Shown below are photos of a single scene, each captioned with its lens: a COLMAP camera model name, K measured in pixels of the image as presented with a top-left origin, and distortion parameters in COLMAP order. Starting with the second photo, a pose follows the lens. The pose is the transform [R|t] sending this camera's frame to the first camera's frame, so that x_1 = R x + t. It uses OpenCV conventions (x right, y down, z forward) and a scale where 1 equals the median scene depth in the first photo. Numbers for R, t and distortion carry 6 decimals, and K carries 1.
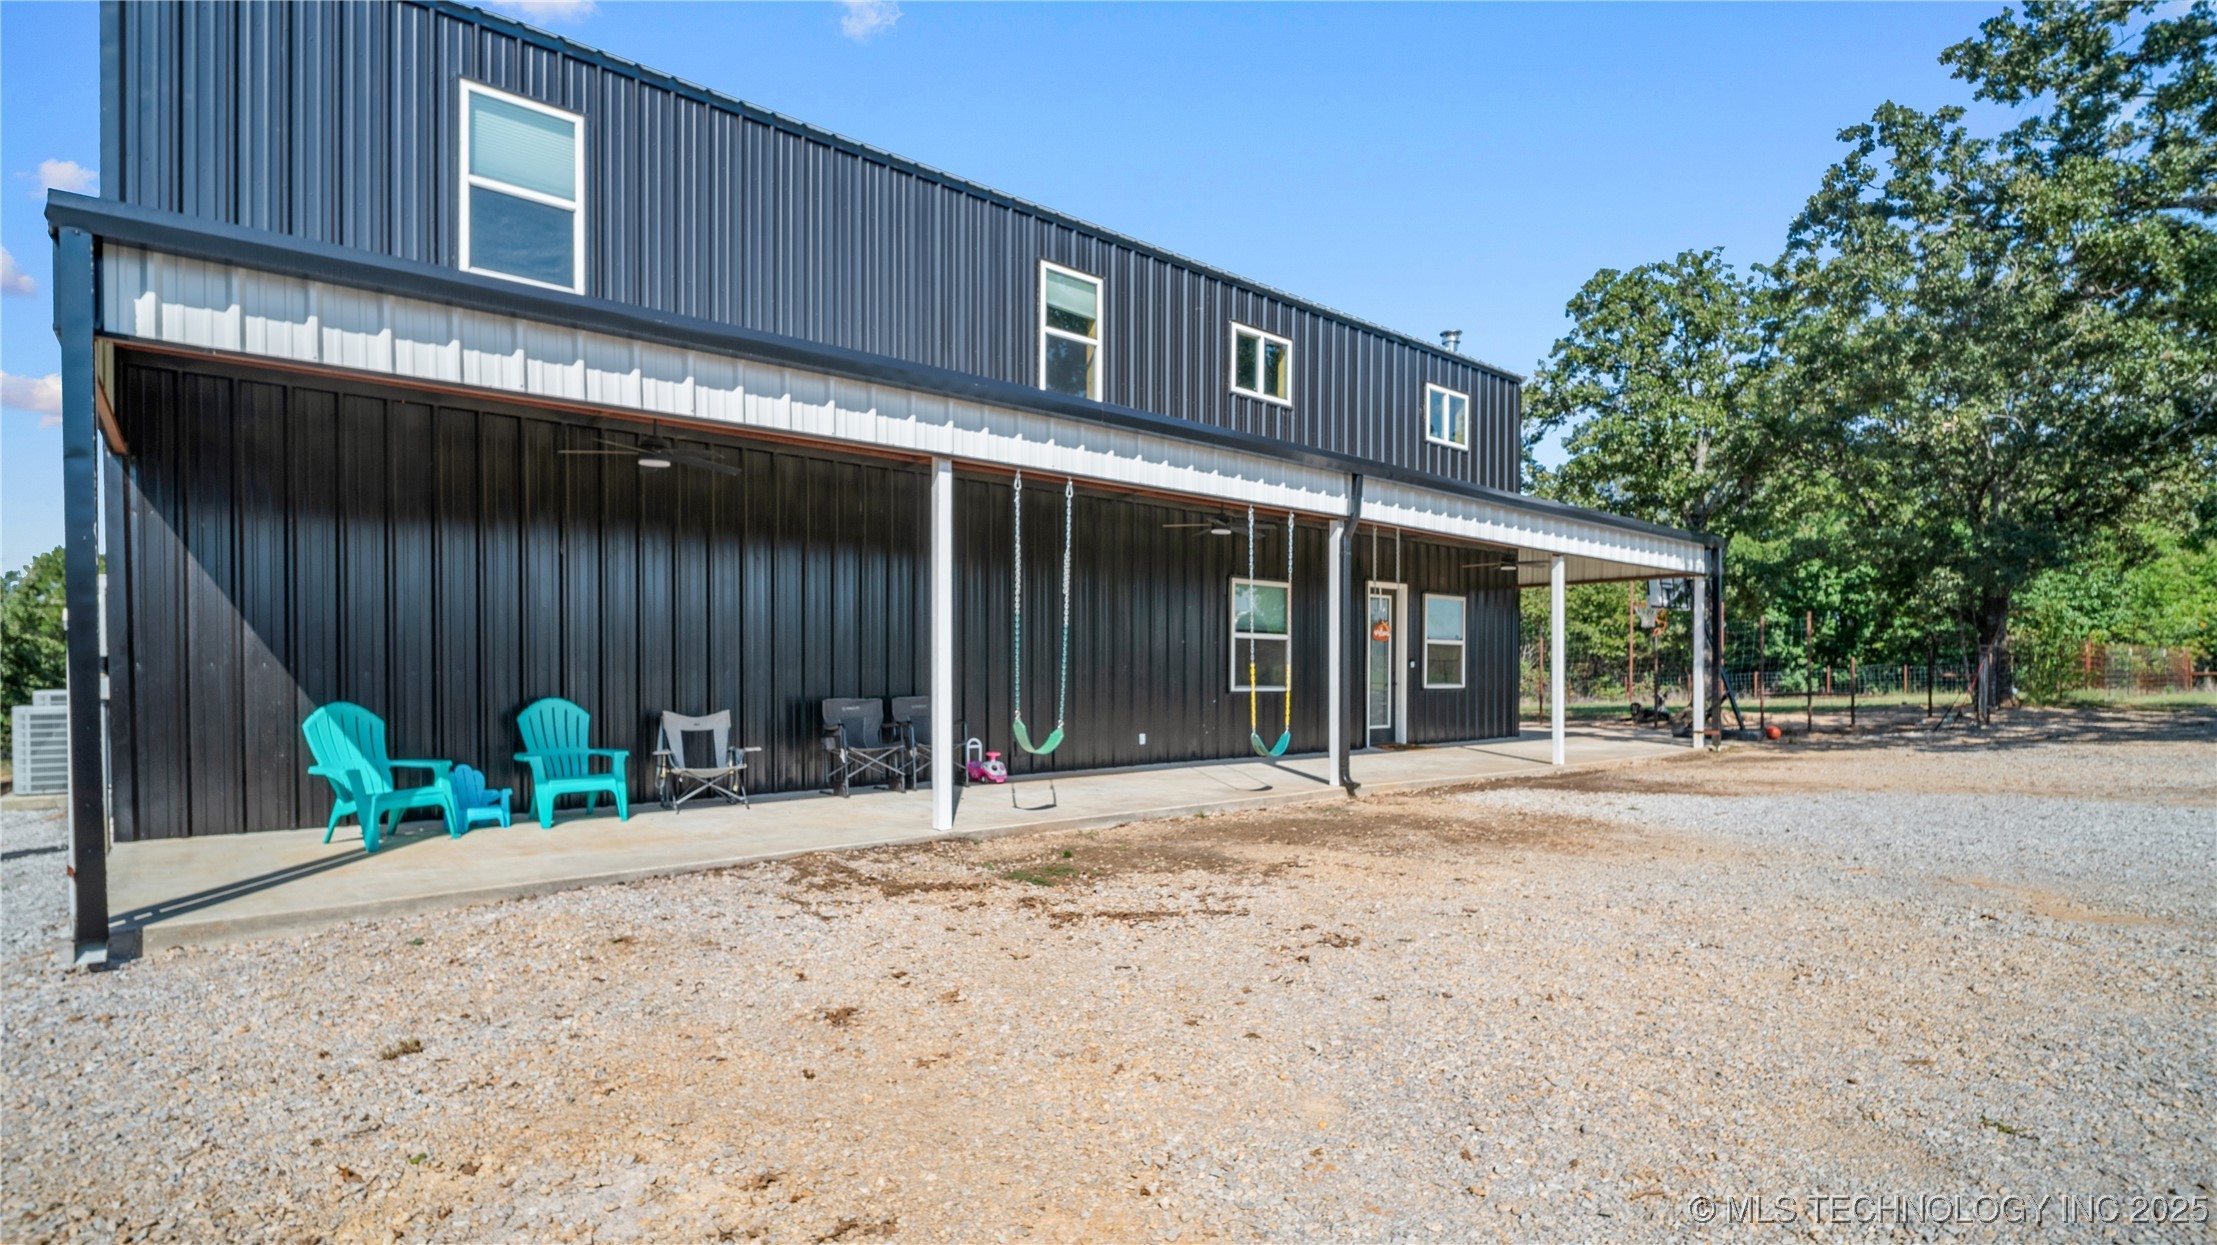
lens RADIAL K [[1073.1, 0, 1098.1], [0, 1073.1, 614.1], [0, 0, 1]] dist [0.002983, 0.000536]
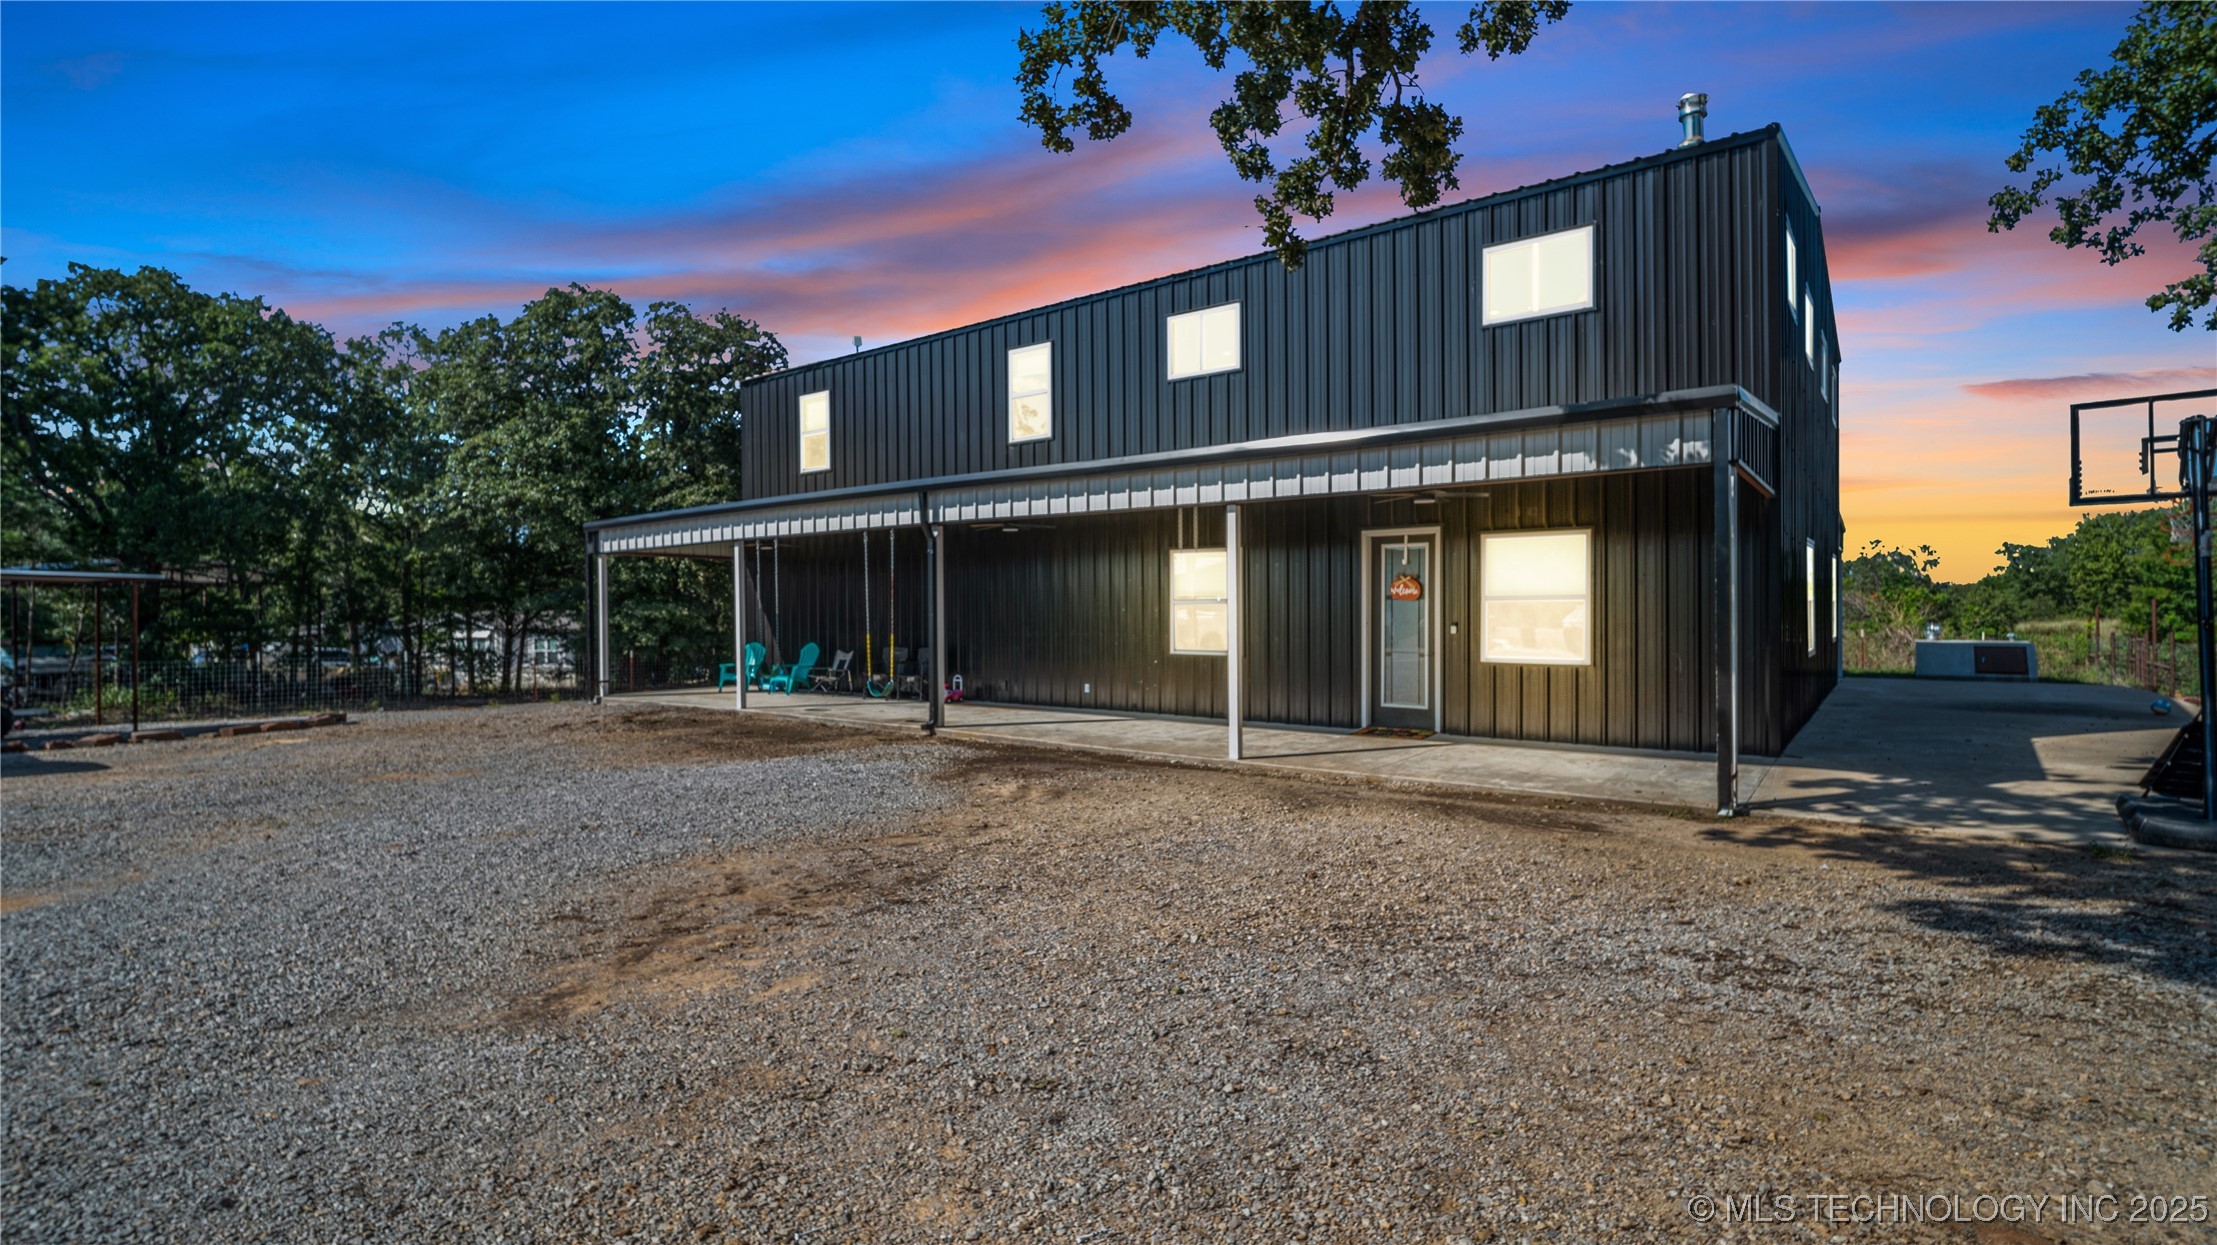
lens RADIAL K [[1049.8, 0, 1109.7], [0, 1049.8, 577.7], [0, 0, 1]] dist [0.000358, 0.000021]
pose [[0.167882, -0.034322, -0.985209, 1.511523], [0.057697, 0.998023, -0.024937, 0.021600], [0.984117, -0.052657, 0.169530, 0.972930]]
